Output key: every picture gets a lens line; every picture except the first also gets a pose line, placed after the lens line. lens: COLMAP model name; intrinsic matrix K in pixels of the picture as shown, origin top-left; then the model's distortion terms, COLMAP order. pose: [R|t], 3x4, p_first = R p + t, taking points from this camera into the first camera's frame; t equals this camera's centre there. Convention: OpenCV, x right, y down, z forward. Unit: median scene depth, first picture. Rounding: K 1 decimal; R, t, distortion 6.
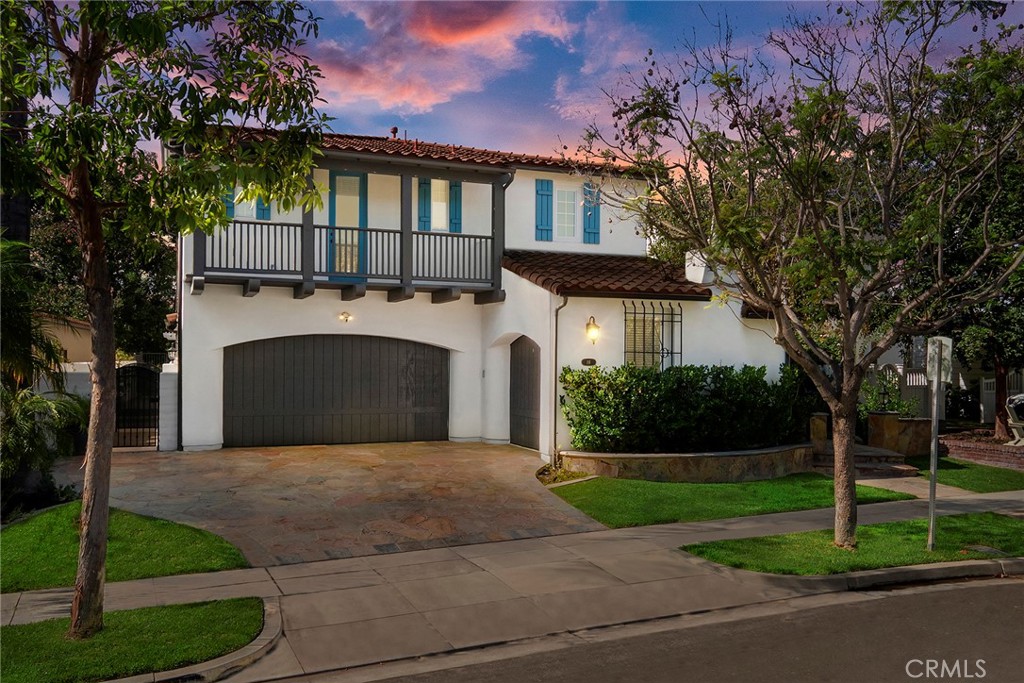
lens RADIAL K [[812.1, 0, 509.7], [0, 812.1, 349.9], [0, 0, 1]] dist [0.012555, 0.040297]
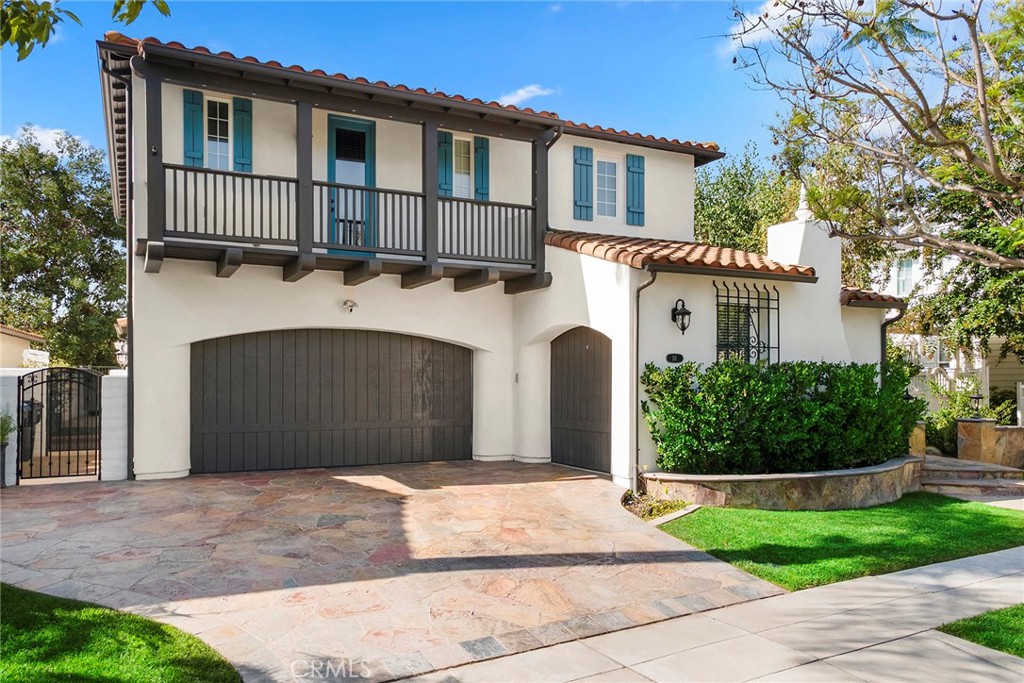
lens RADIAL K [[812.1, 0, 548.4], [0, 812.1, 361.8], [0, 0, 1]] dist [0.012555, 0.040297]
pose [[0.996444, -0.005342, 0.084088, -0.084888], [0.005649, 0.999978, -0.003417, 0.019582], [-0.084067, 0.003880, 0.996453, 0.219729]]
